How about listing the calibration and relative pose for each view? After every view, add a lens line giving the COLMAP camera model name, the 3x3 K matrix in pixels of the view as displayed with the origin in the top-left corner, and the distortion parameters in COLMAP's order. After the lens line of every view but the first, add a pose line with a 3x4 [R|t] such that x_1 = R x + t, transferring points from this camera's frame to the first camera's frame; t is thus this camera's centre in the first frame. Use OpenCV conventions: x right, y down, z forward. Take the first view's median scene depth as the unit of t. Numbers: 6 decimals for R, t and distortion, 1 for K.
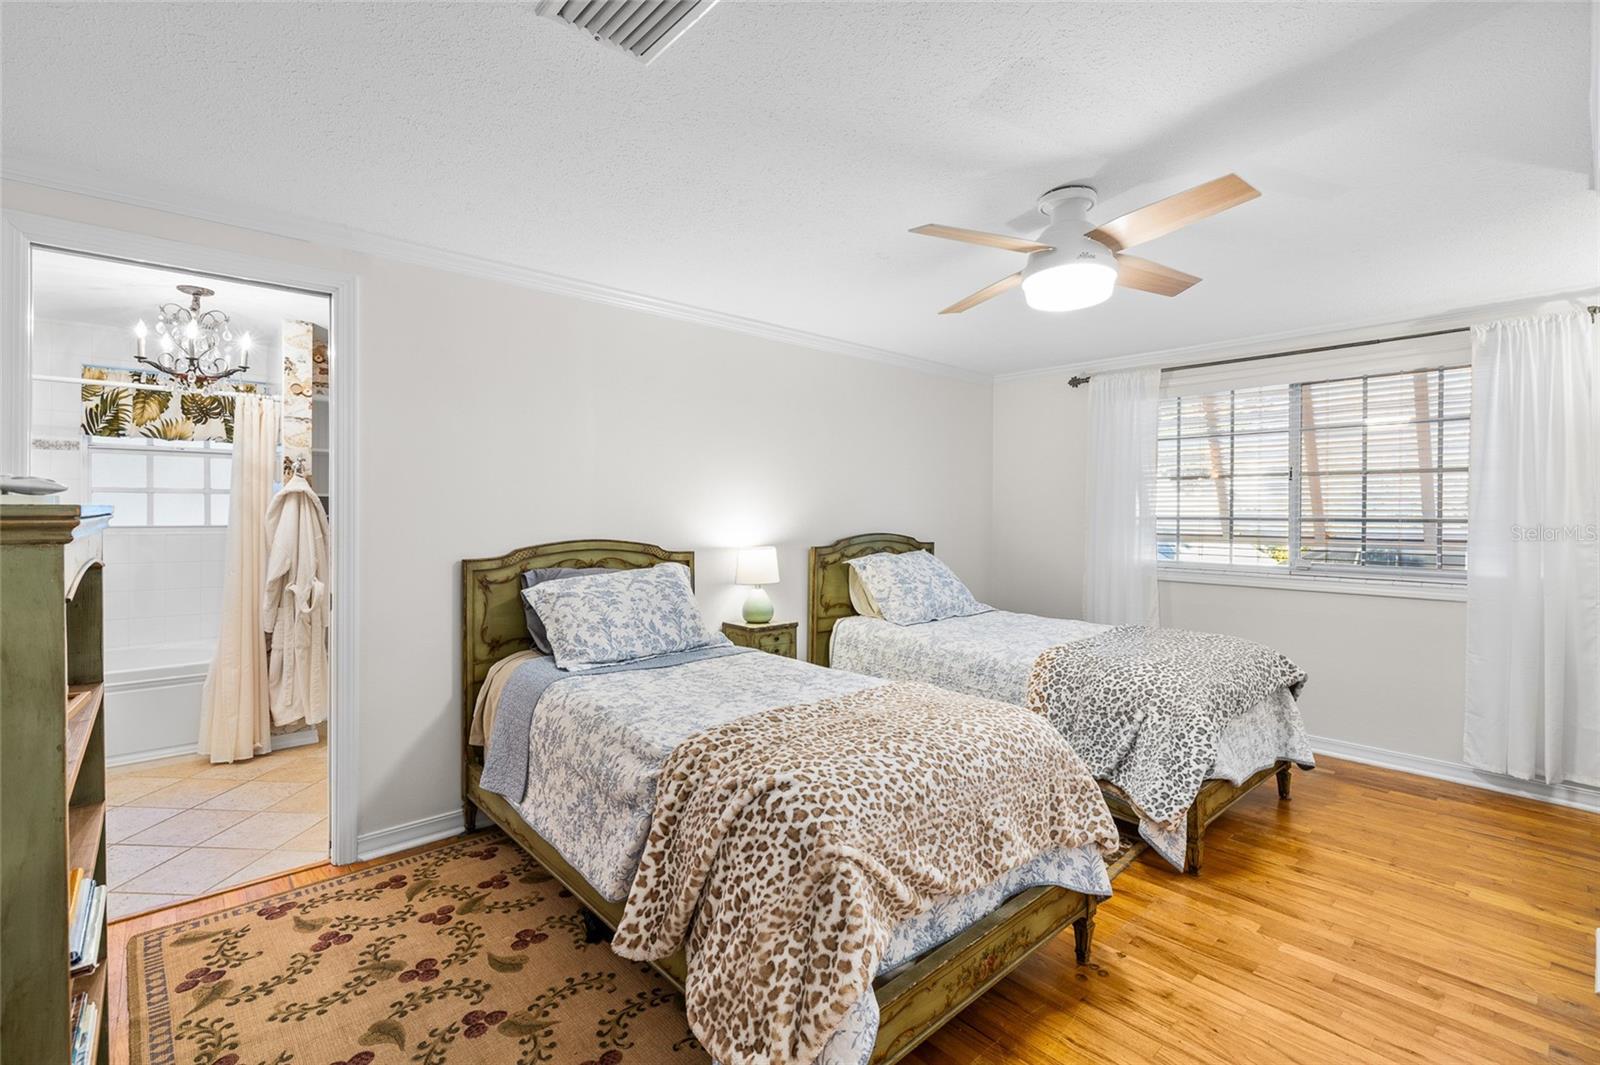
lens RADIAL K [[729.4, 0, 801.3], [0, 729.4, 518.1], [0, 0, 1]] dist [-0.003588, -0.000769]
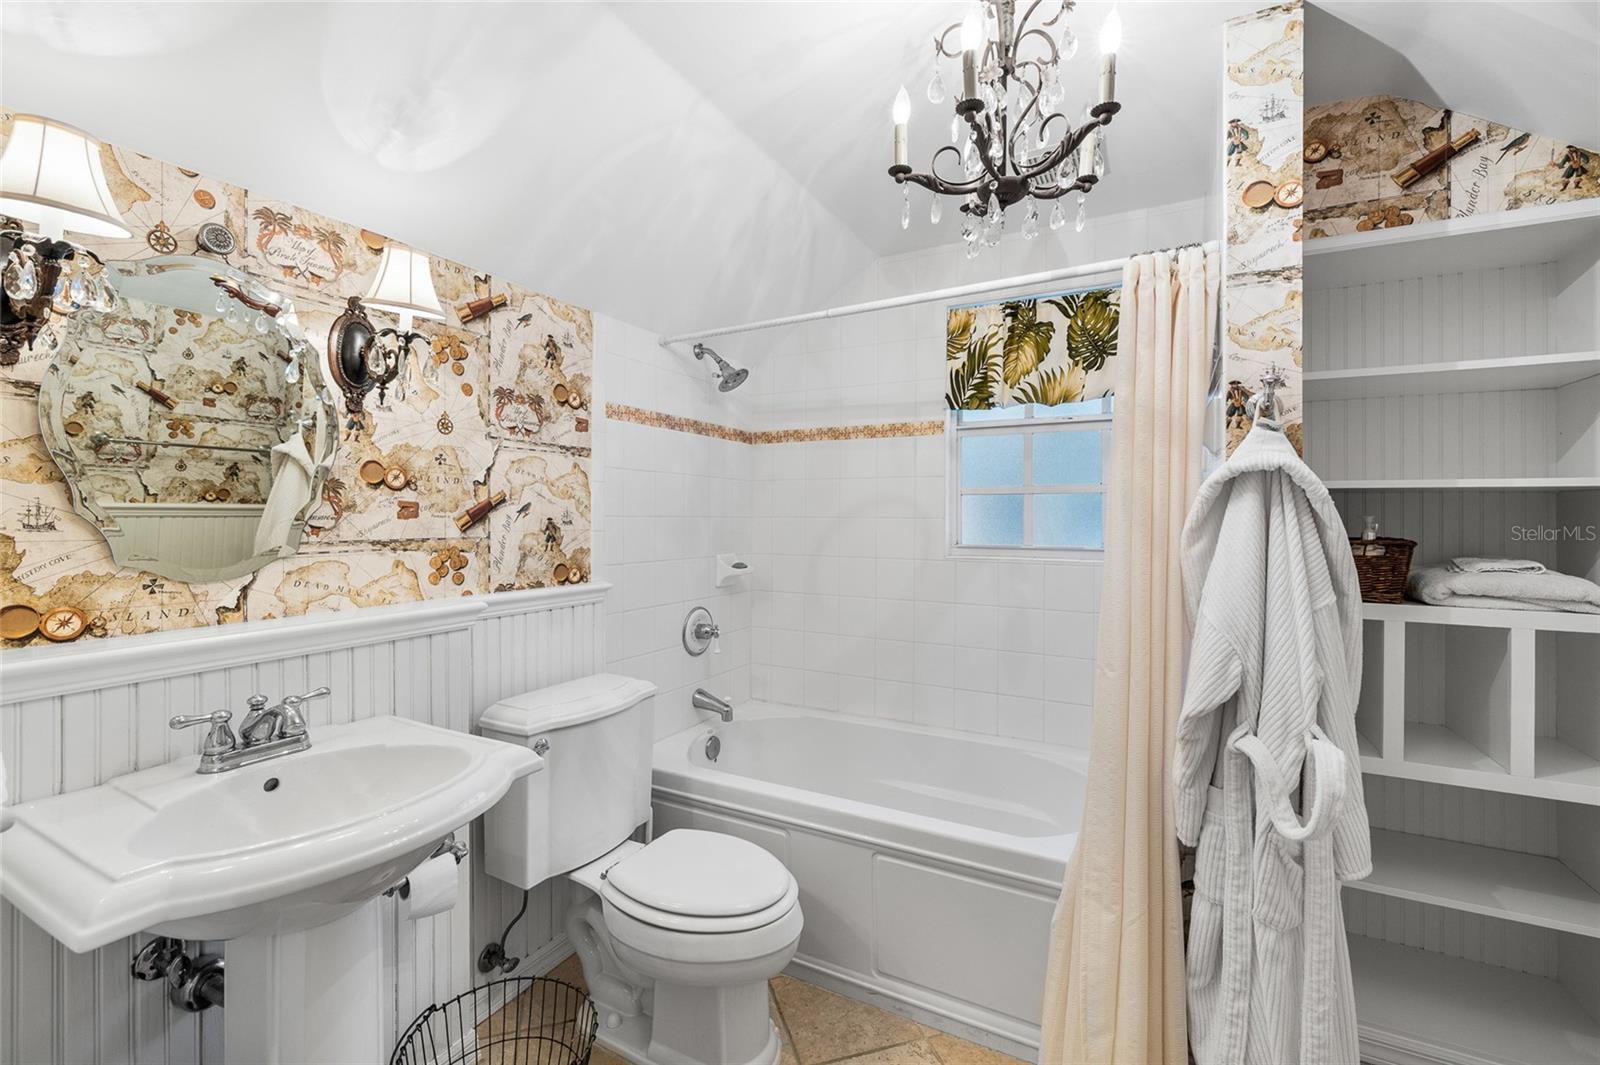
lens RADIAL K [[680.2, 0, 798.9], [0, 680.2, 519.9], [0, 0, 1]] dist [-0.000322, -0.000827]
pose [[0.355709, -0.002374, -0.934594, -0.457351], [-0.002305, 0.999992, -0.003418, -0.010078], [0.934594, 0.003370, 0.355700, 0.663107]]
